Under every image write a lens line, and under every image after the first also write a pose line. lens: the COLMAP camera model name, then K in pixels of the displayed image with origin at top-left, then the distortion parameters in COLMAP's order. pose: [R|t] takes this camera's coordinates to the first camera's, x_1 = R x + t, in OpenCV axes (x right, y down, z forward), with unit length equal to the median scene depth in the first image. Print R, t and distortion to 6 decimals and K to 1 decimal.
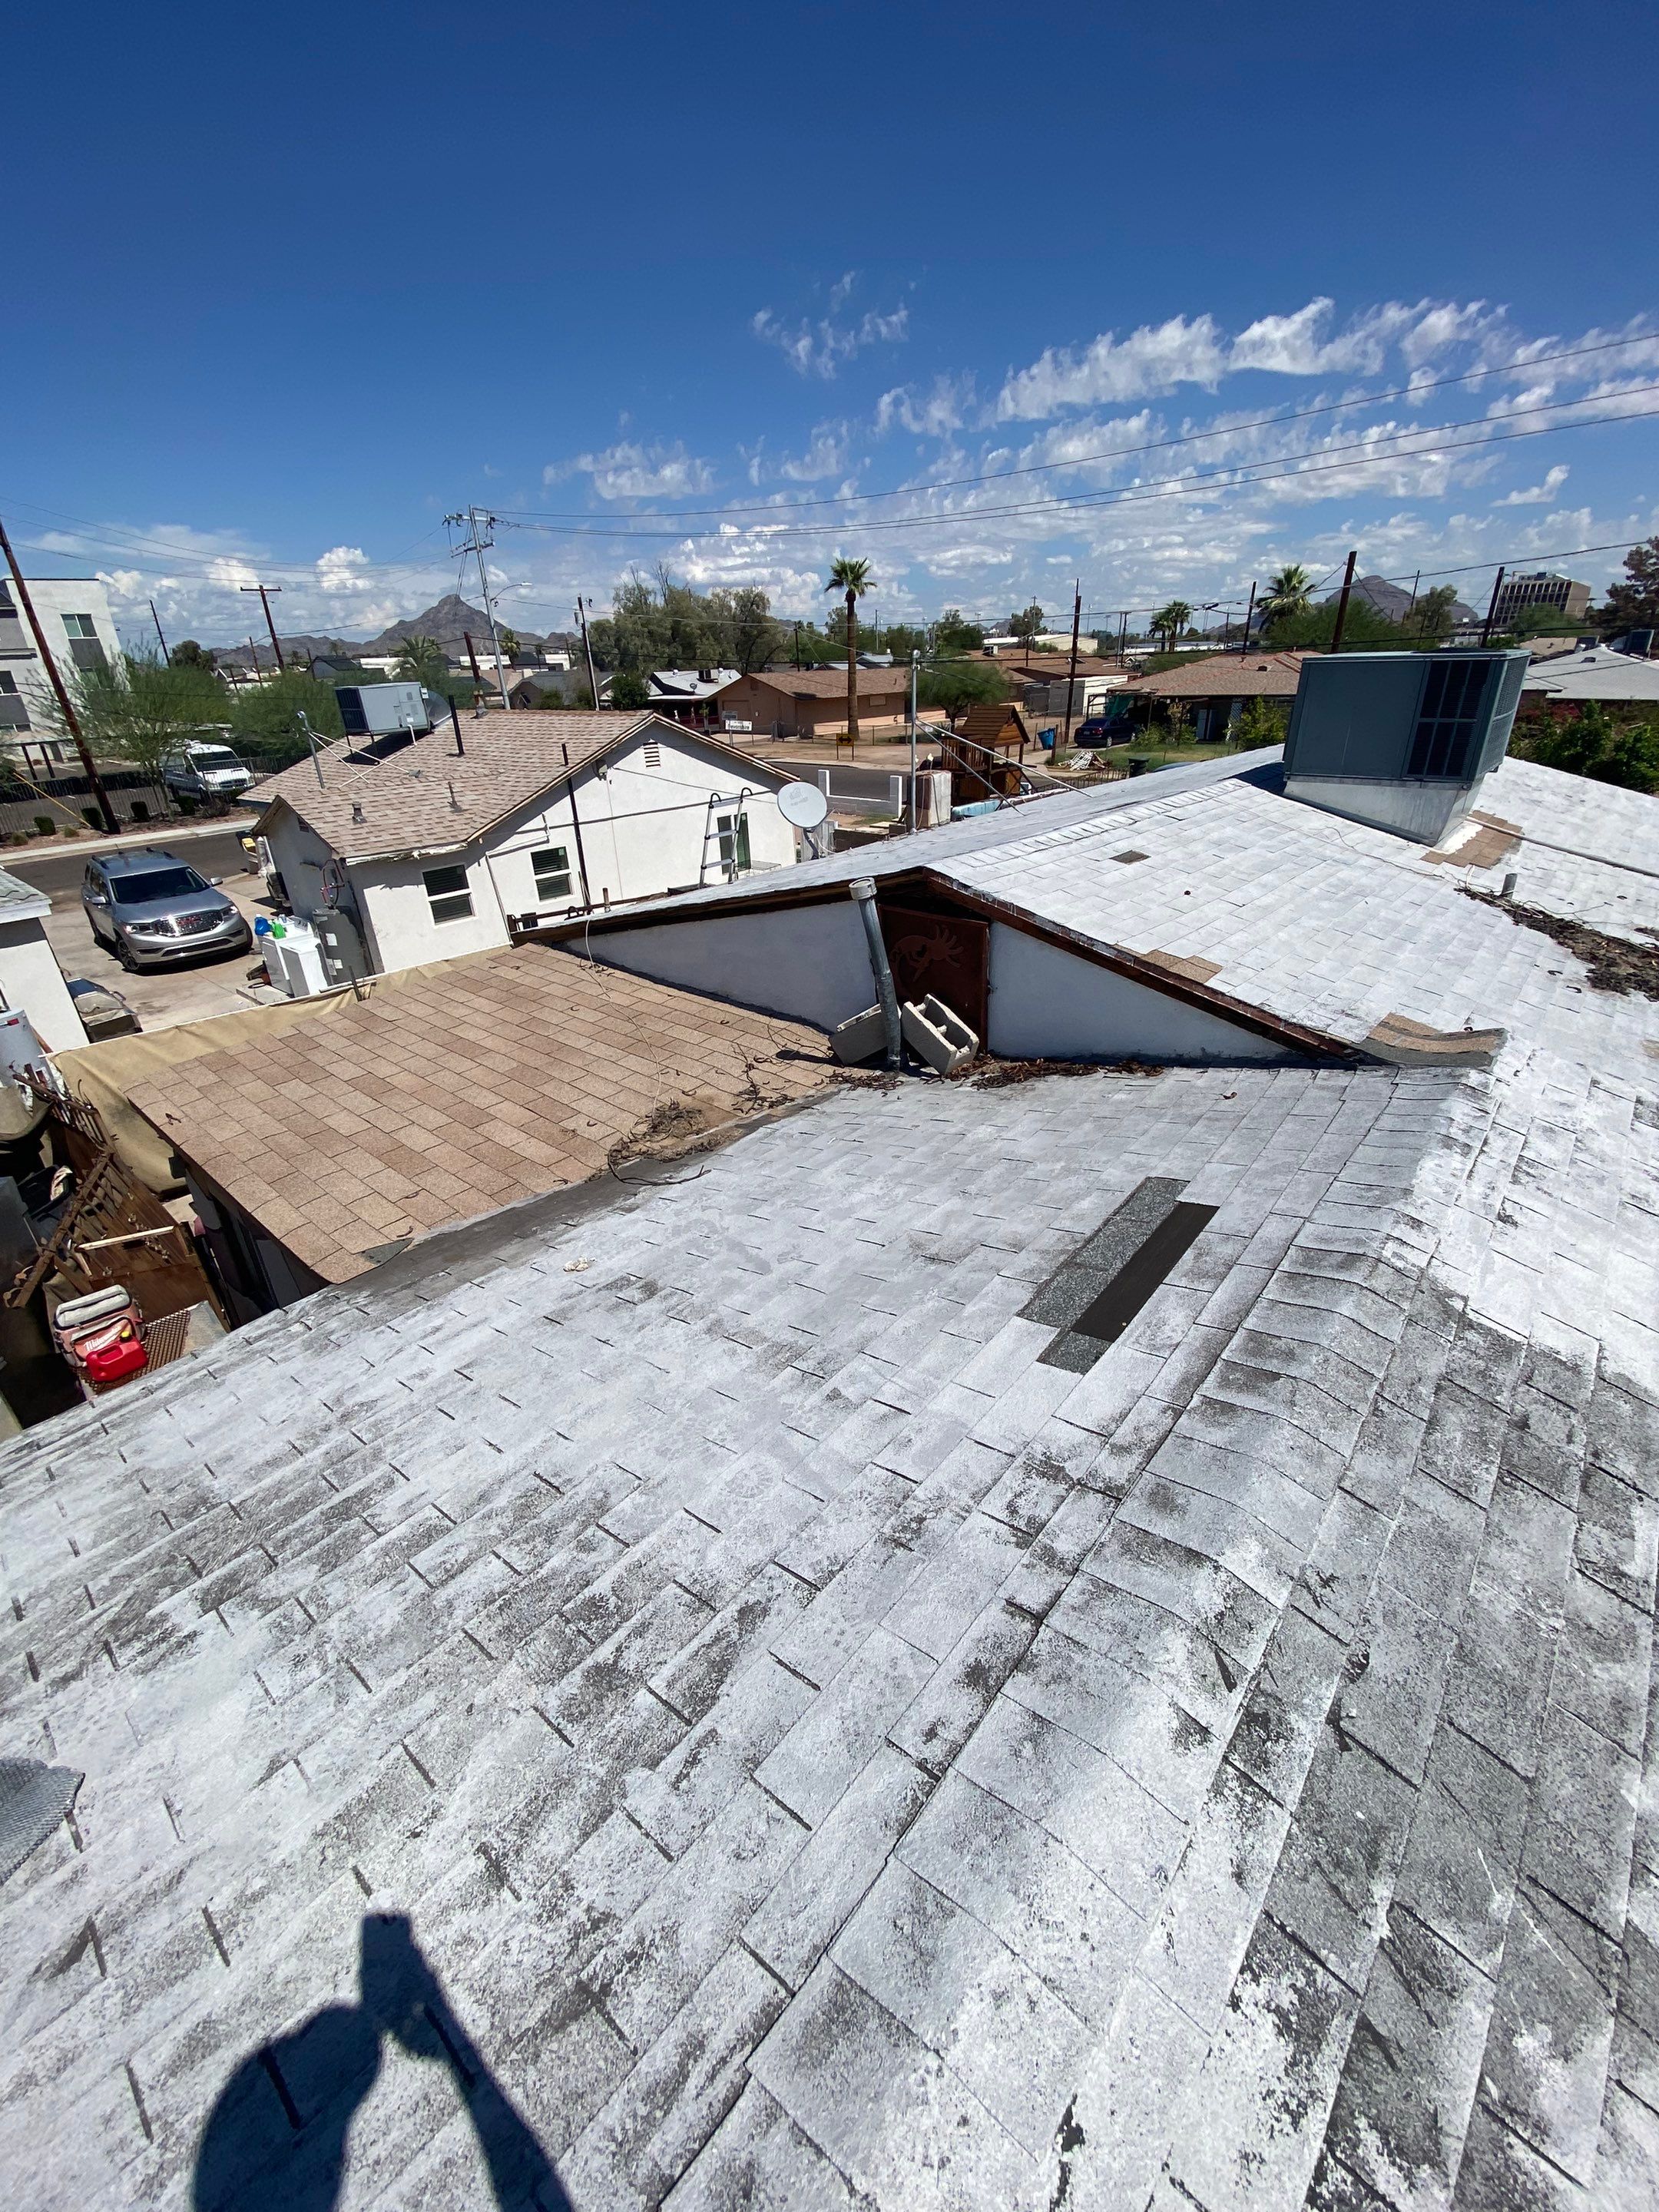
lens RADIAL K [[882.8, 0, 820.4], [0, 882.8, 1109.8], [0, 0, 1]] dist [0.011830, -0.015767]
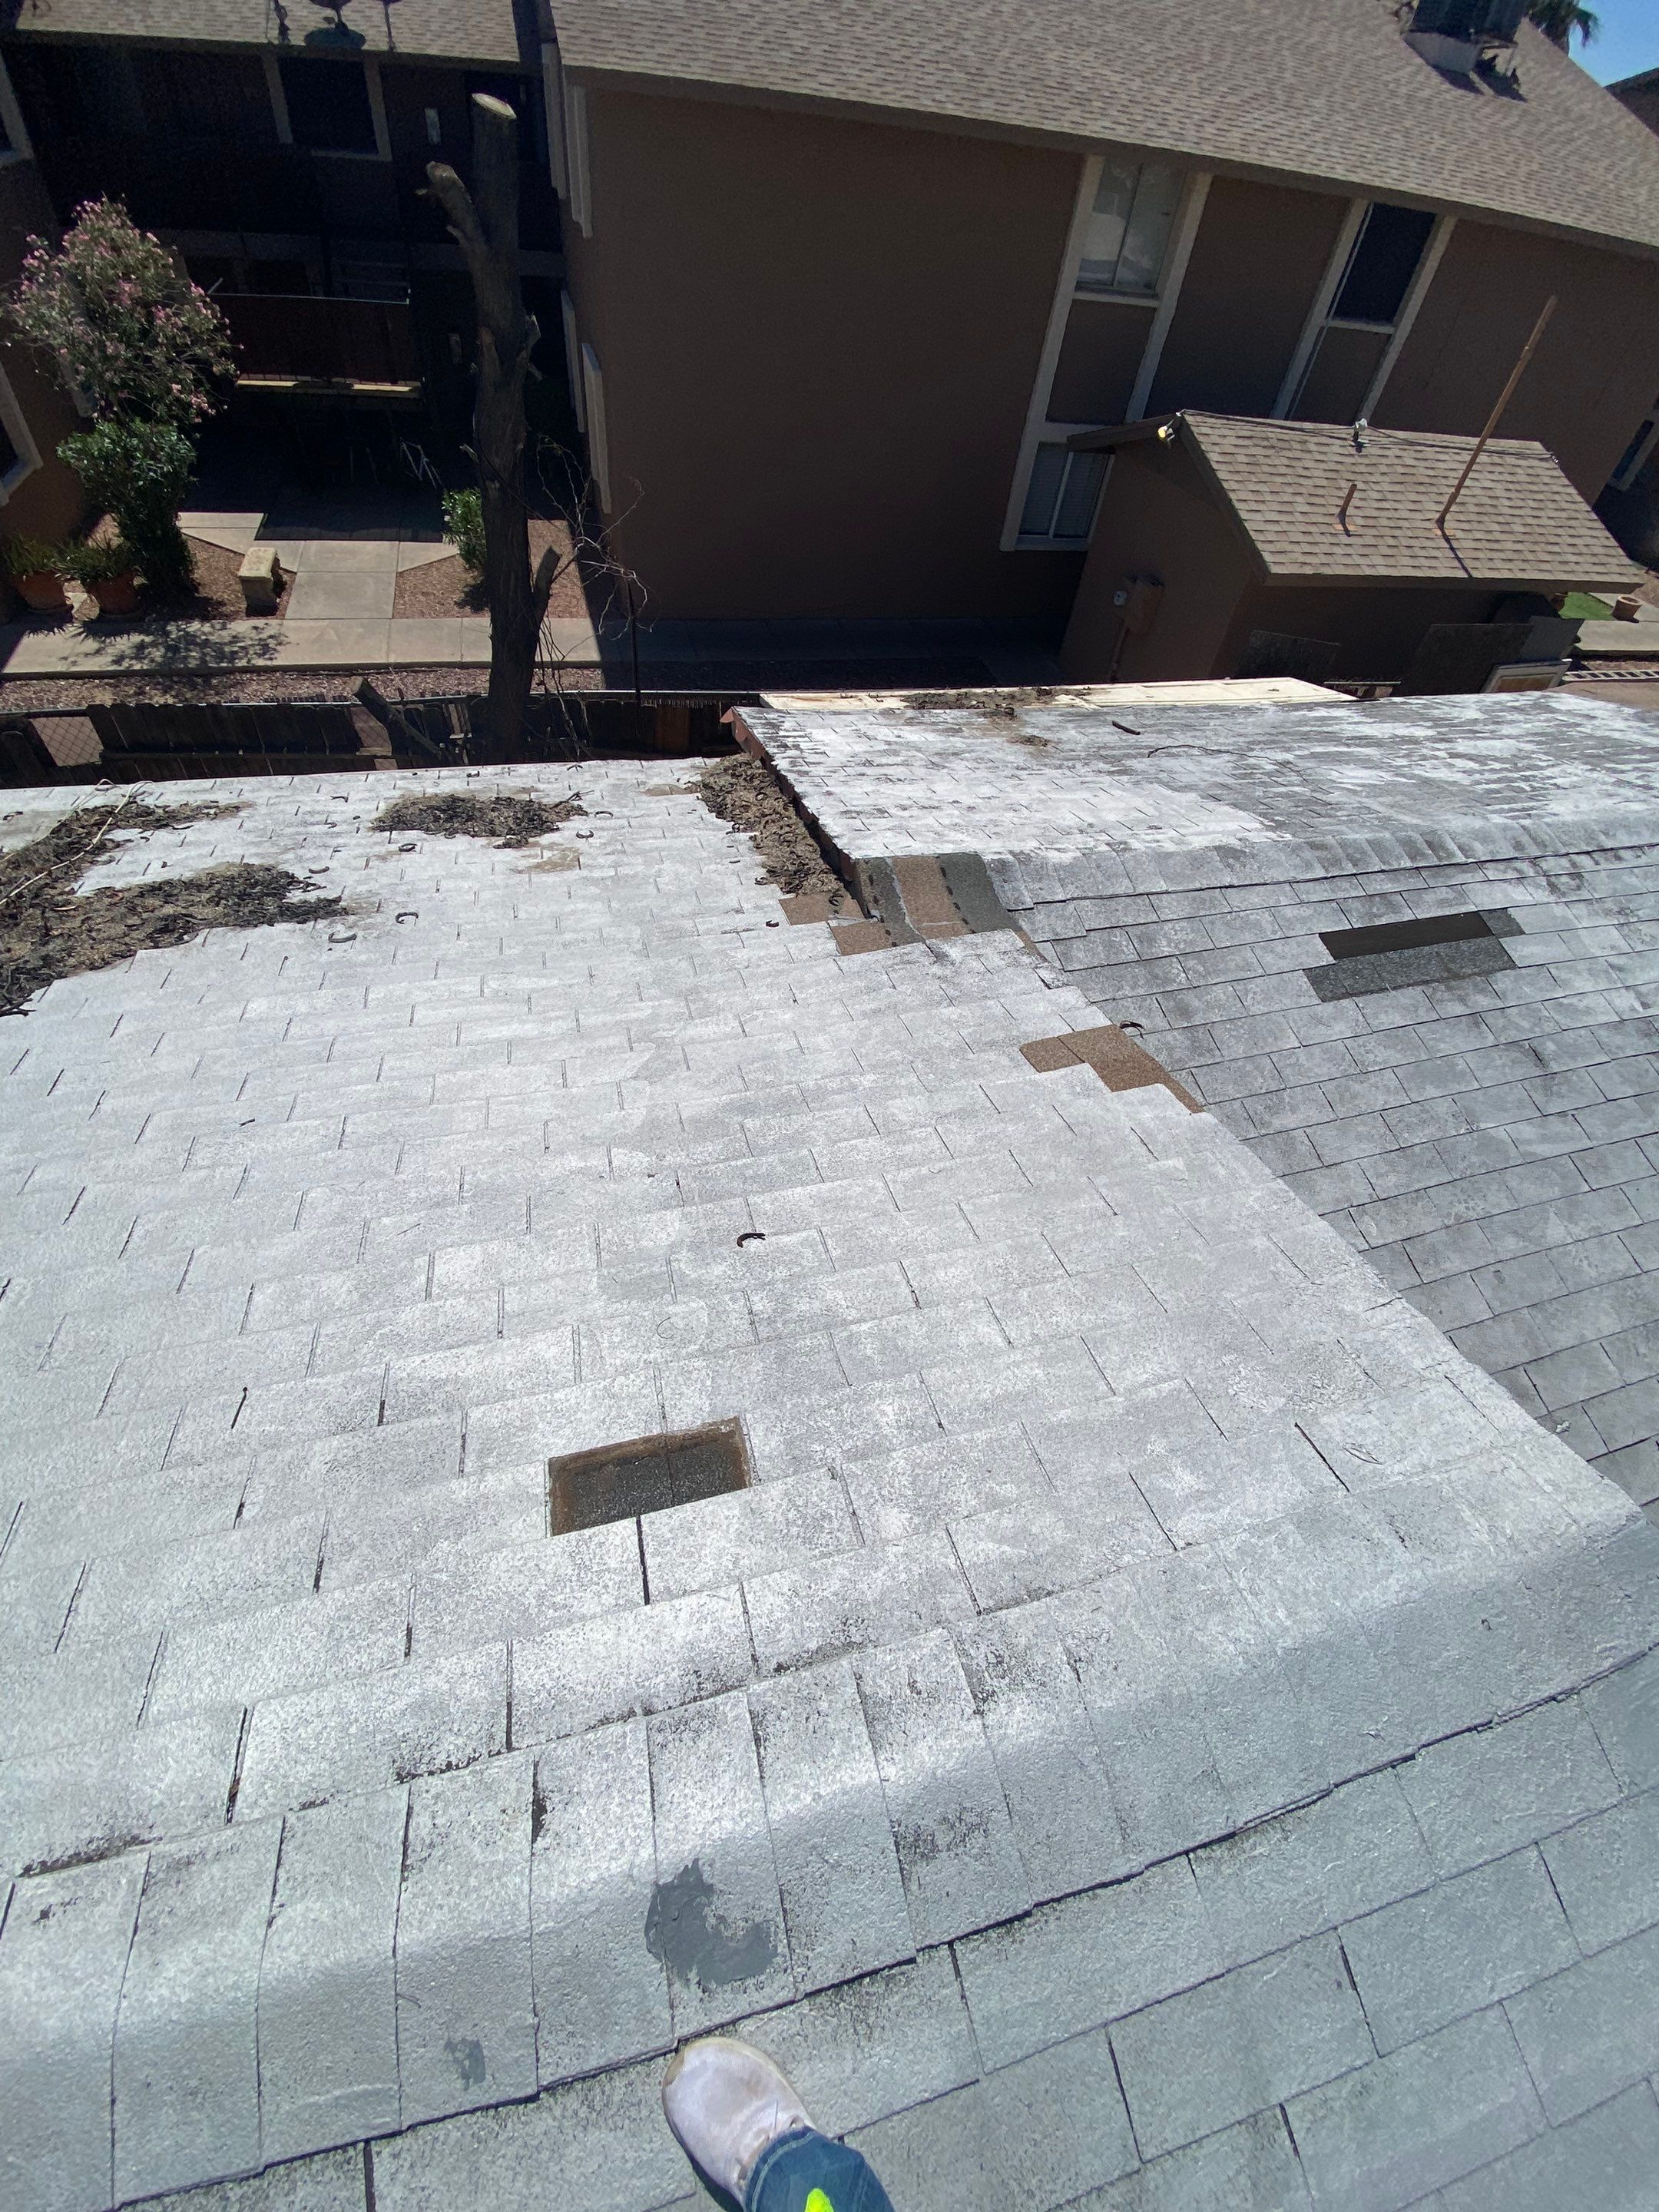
lens RADIAL K [[912.0, 0, 829.5], [0, 912.0, 1106.0], [0, 0, 1]] dist [-0.008087, -0.008970]
pose [[-0.838736, -0.440728, 0.319813, 0.475318], [0.178032, 0.333093, 0.925934, -1.003183], [-0.514613, 0.833551, -0.200914, 1.662610]]
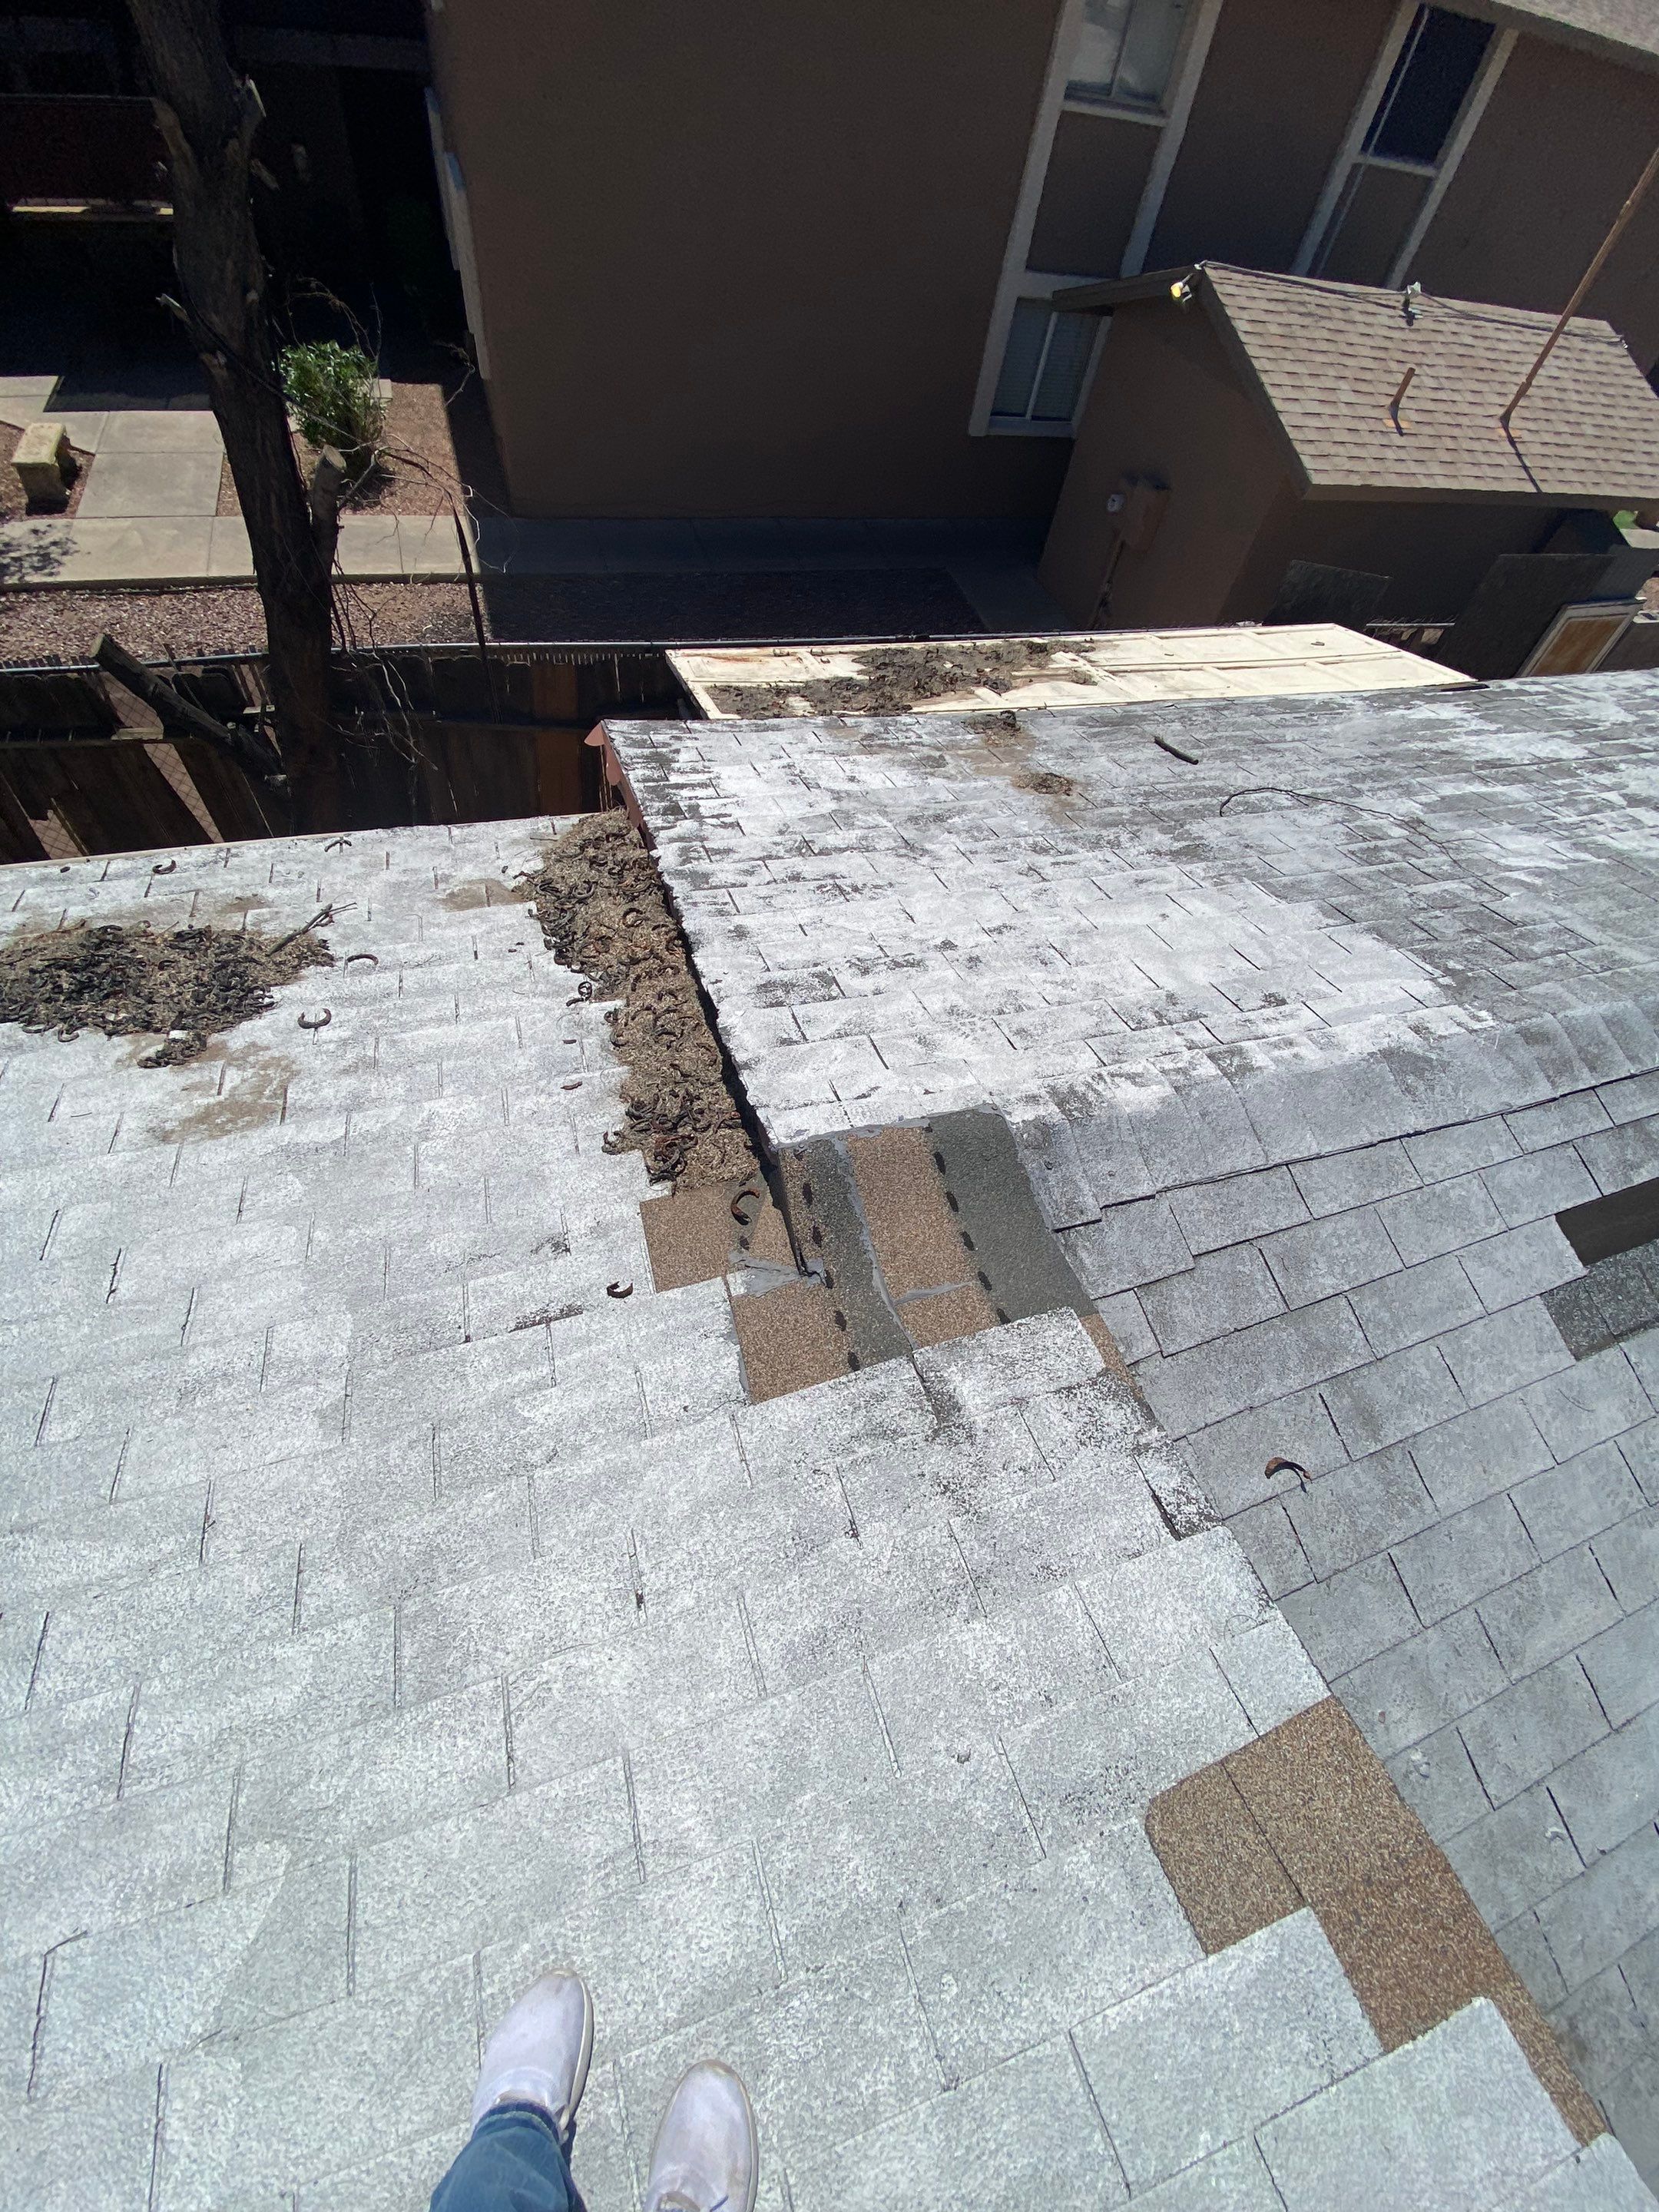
lens RADIAL K [[915.5, 0, 835.3], [0, 915.5, 1100.9], [0, 0, 1]] dist [0.004893, -0.015704]
pose [[-0.861436, -0.454219, 0.227186, 0.774249], [0.127989, 0.238736, 0.962613, -0.658931], [-0.491474, 0.858307, -0.147521, 1.227630]]
